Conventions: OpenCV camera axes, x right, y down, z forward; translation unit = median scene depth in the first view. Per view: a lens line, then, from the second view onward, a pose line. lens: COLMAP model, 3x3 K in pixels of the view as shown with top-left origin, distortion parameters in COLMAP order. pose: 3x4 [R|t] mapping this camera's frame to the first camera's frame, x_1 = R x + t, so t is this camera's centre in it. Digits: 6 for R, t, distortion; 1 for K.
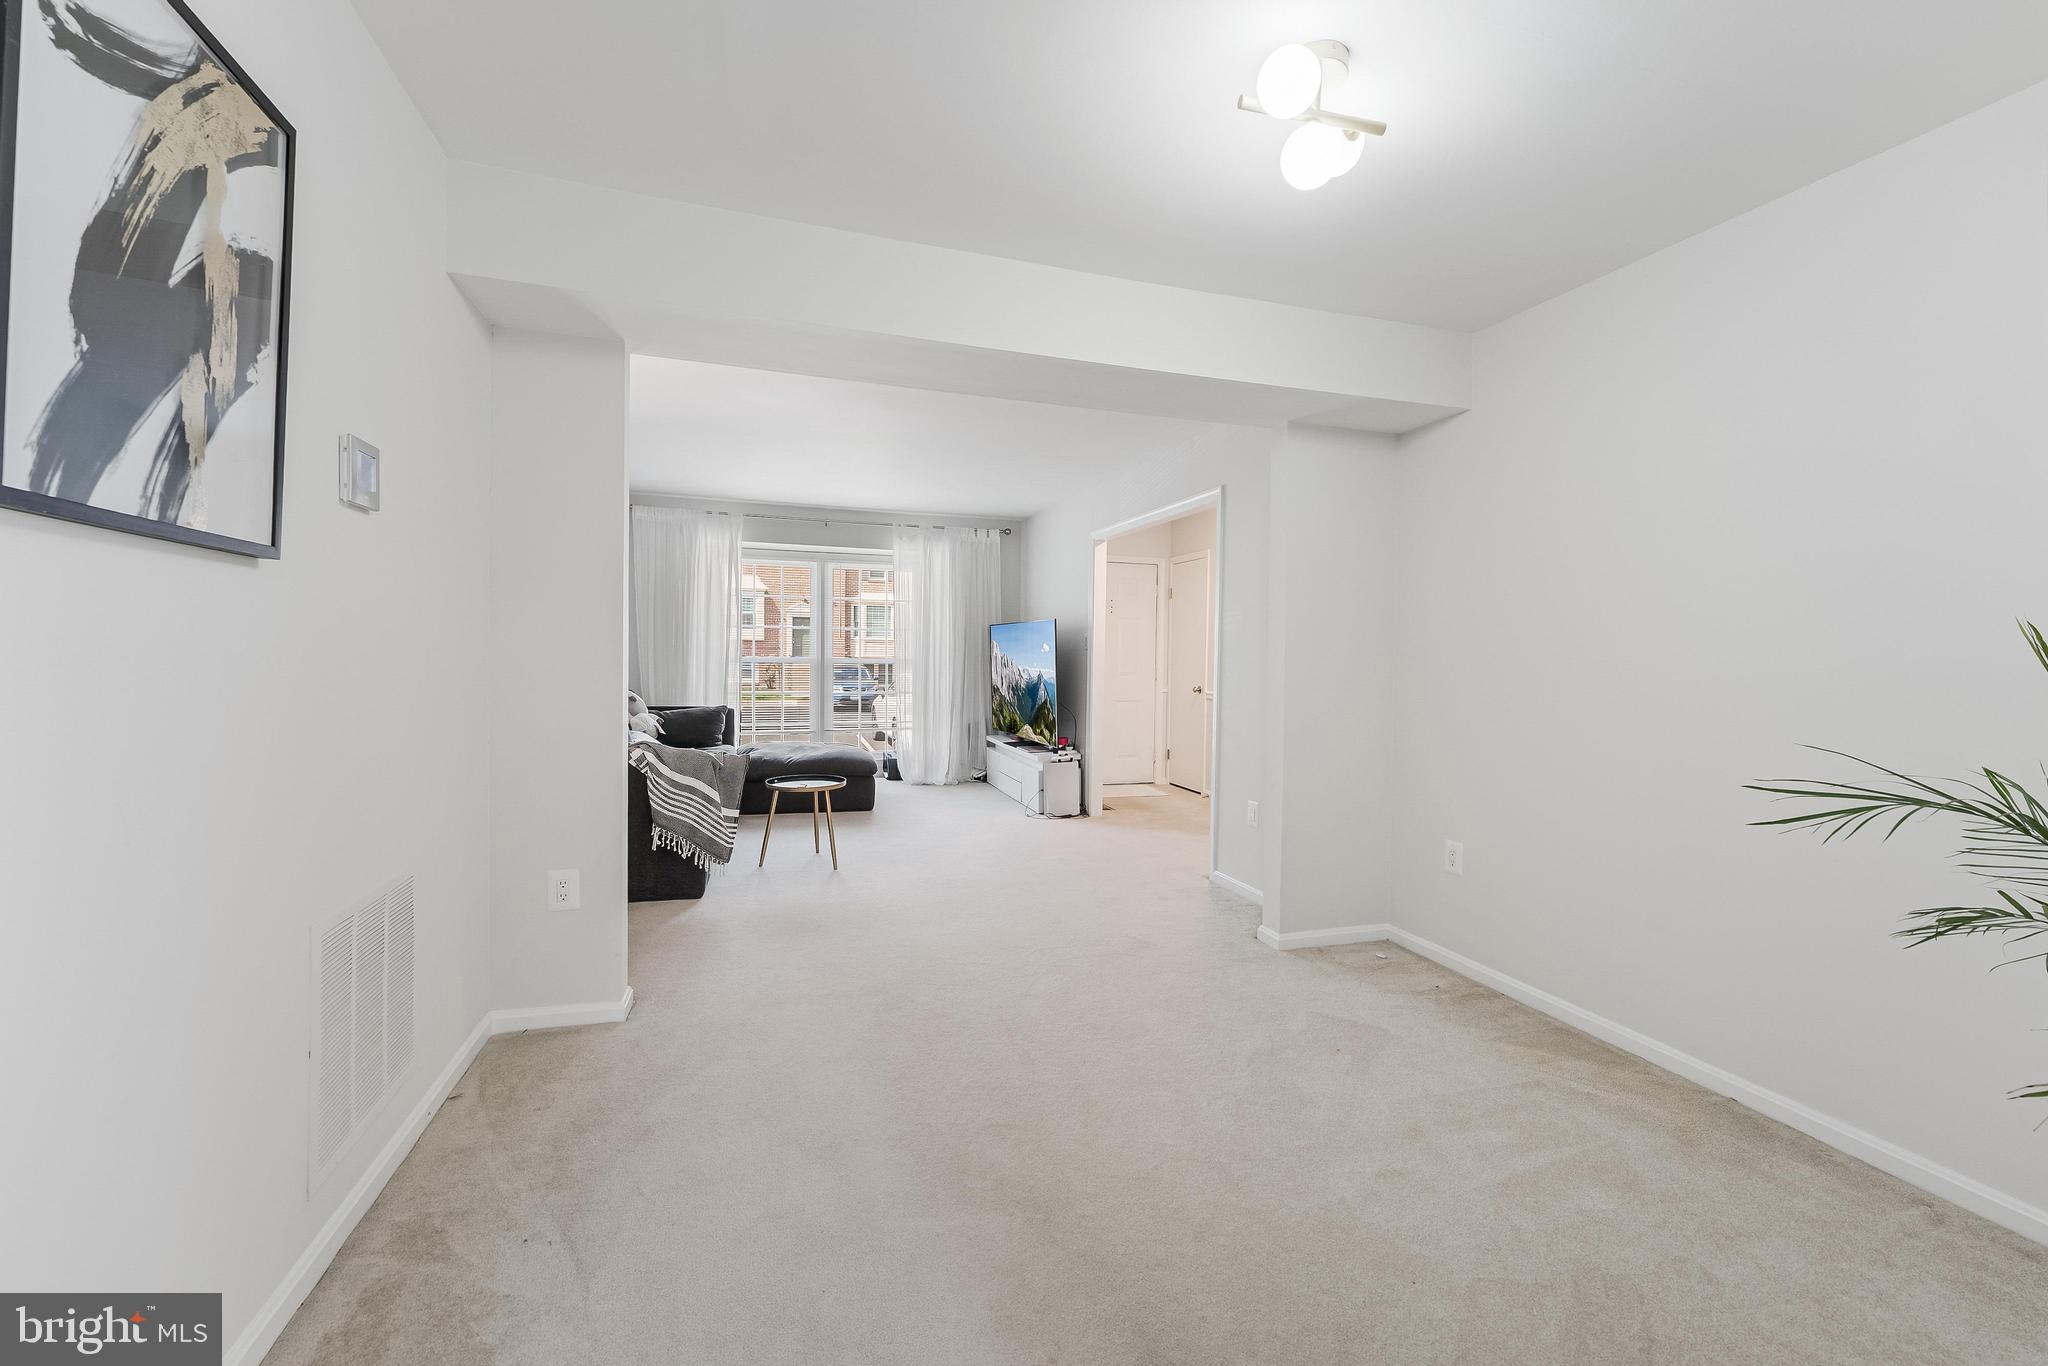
lens RADIAL K [[812.8, 0, 1025.6], [0, 812.8, 679.2], [0, 0, 1]] dist [0.000000, -0.000167]
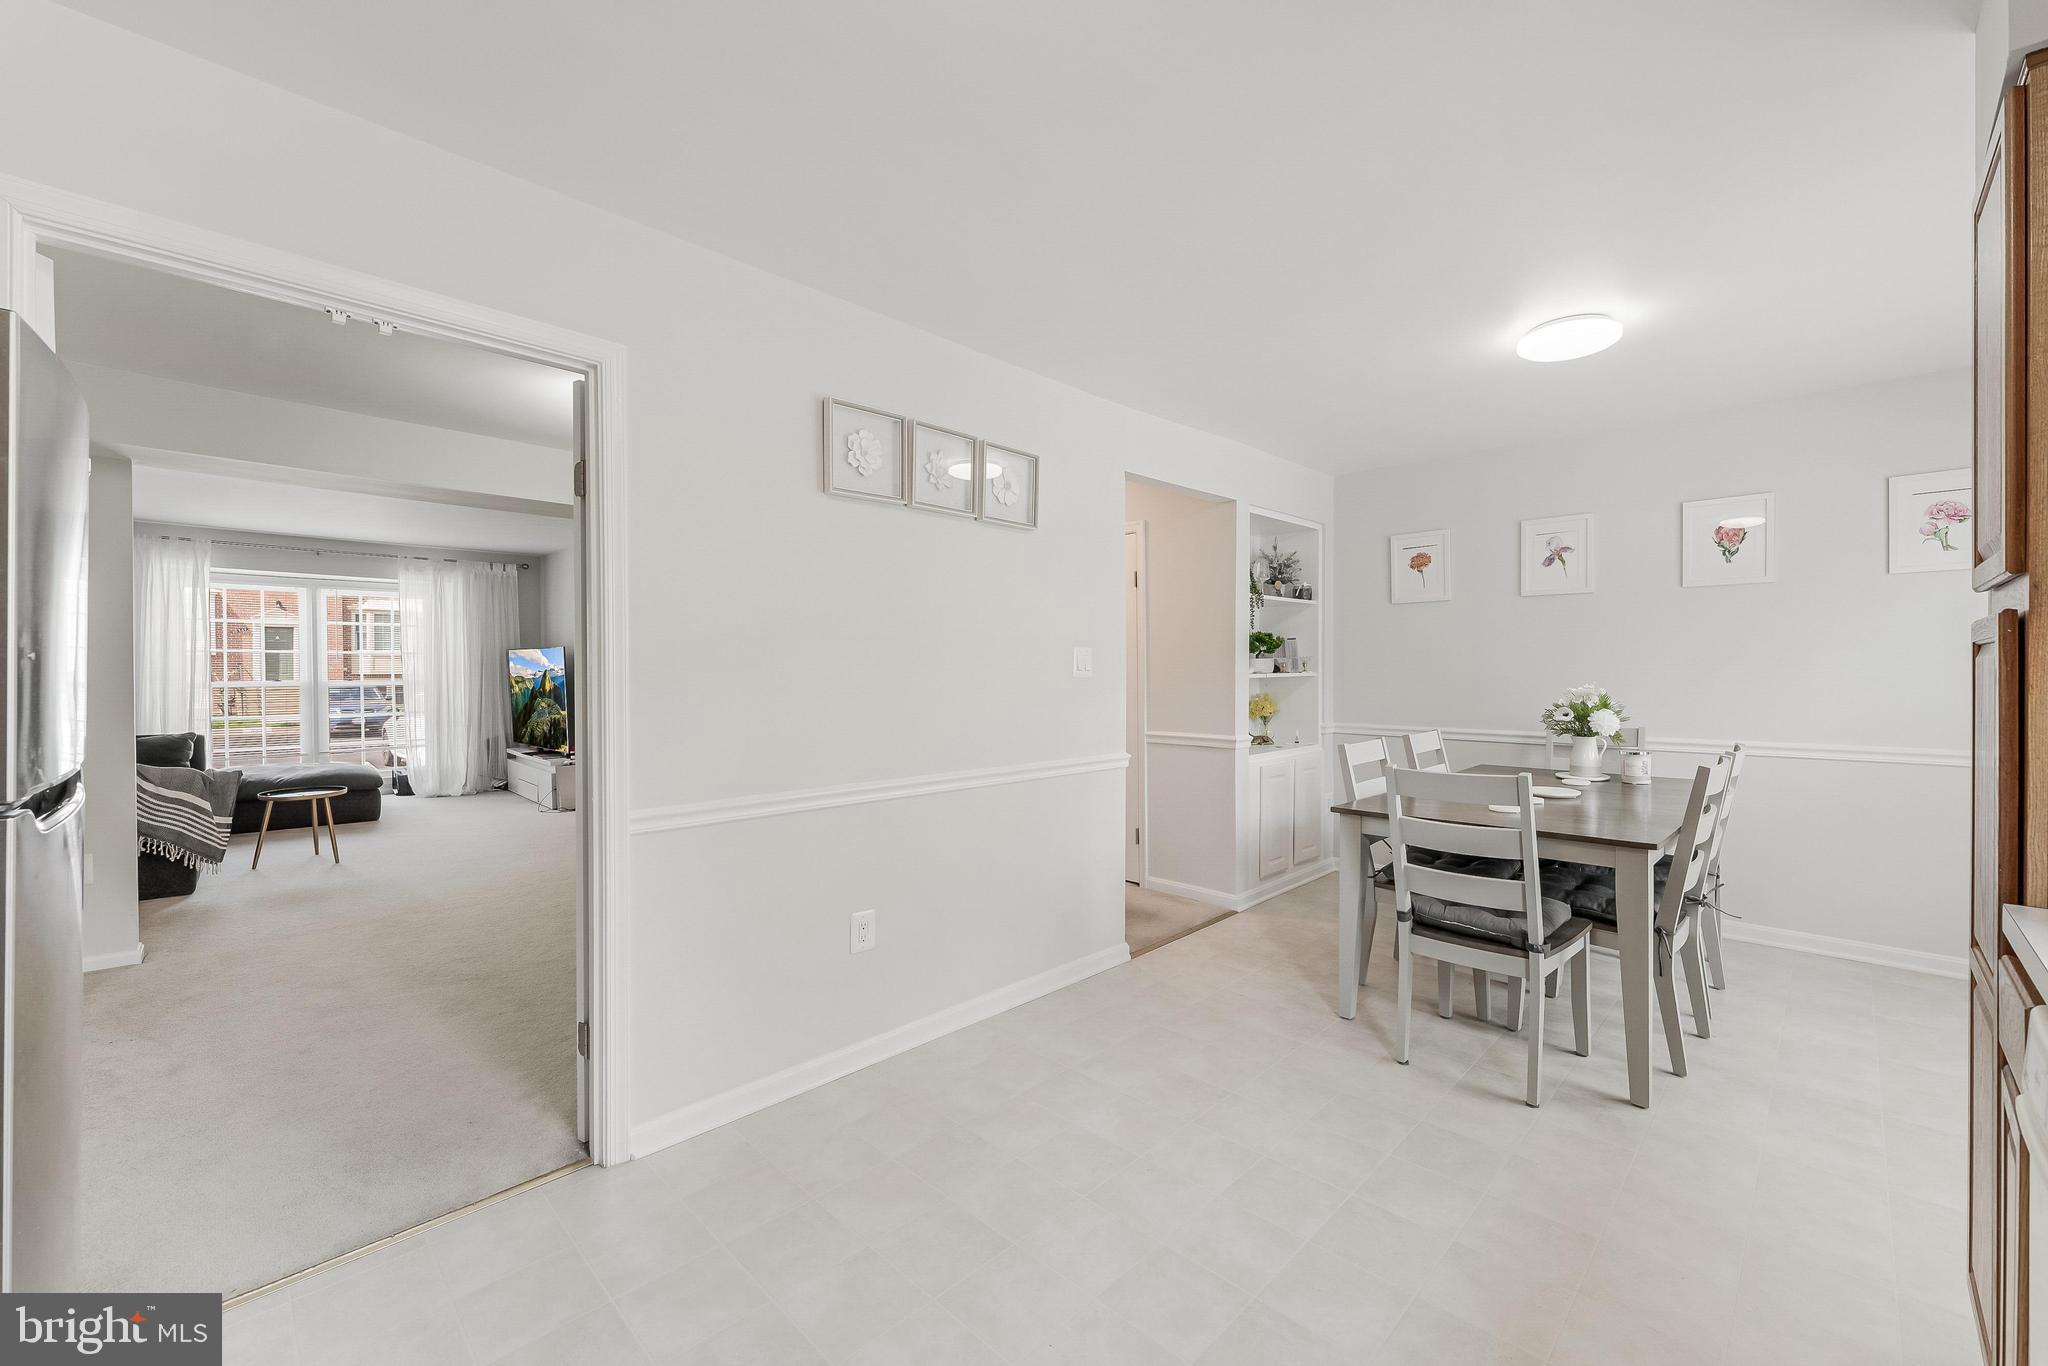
lens RADIAL K [[812.8, 0, 1025.6], [0, 812.8, 679.2], [0, 0, 1]] dist [0.000000, -0.000167]
pose [[0.887197, -0.019119, 0.460995, 0.074592], [0.023823, 0.999707, -0.004387, -0.003894], [-0.460775, 0.014874, 0.887392, -0.334359]]
